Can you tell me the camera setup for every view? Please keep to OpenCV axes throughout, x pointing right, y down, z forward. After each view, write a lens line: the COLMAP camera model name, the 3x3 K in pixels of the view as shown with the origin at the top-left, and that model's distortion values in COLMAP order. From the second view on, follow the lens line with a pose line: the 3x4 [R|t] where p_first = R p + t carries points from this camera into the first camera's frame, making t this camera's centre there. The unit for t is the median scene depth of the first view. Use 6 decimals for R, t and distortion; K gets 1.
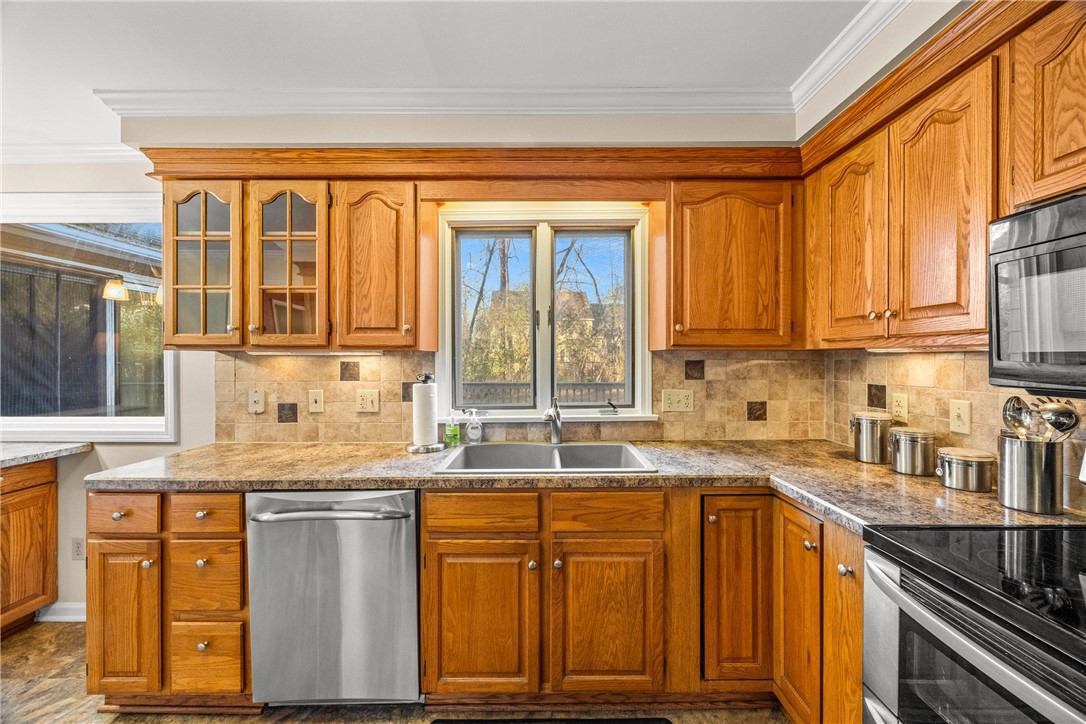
lens RADIAL K [[414.8, 0, 542.7], [0, 414.8, 360.7], [0, 0, 1]] dist [-0.002116, 0.000187]
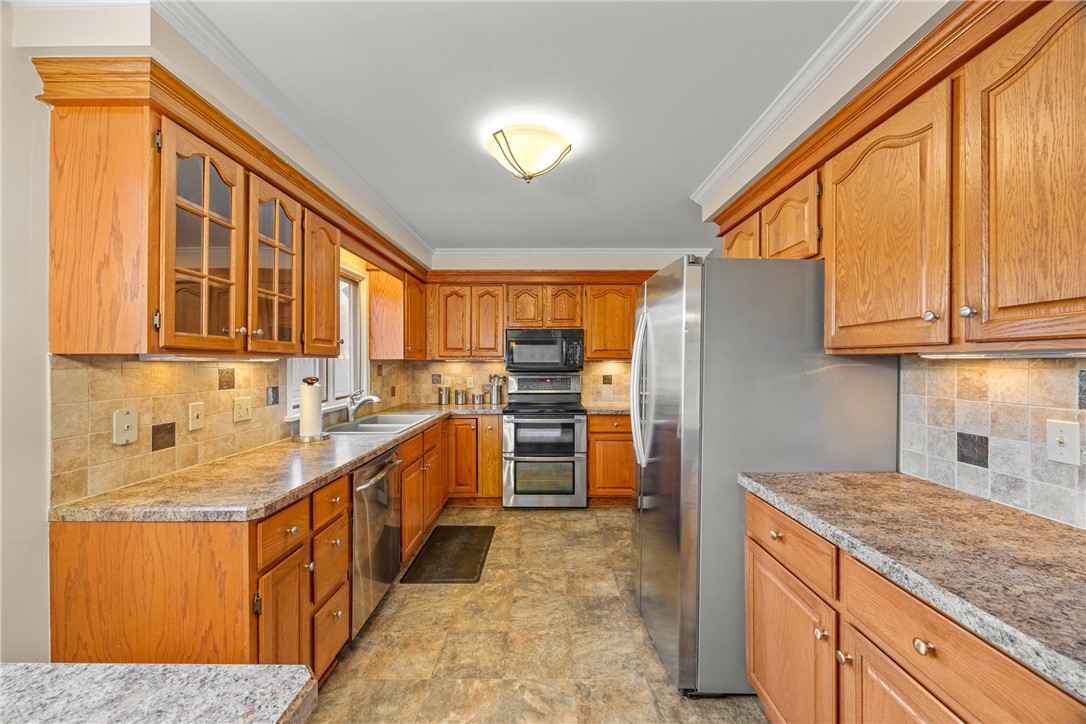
lens RADIAL K [[414.8, 0, 542.7], [0, 414.8, 360.7], [0, 0, 1]] dist [-0.002116, 0.000187]
pose [[0.010141, 0.005636, 0.999933, -1.623230], [0.007727, 0.999954, -0.005714, -0.004410], [-0.999919, 0.007784, 0.010097, 0.345182]]
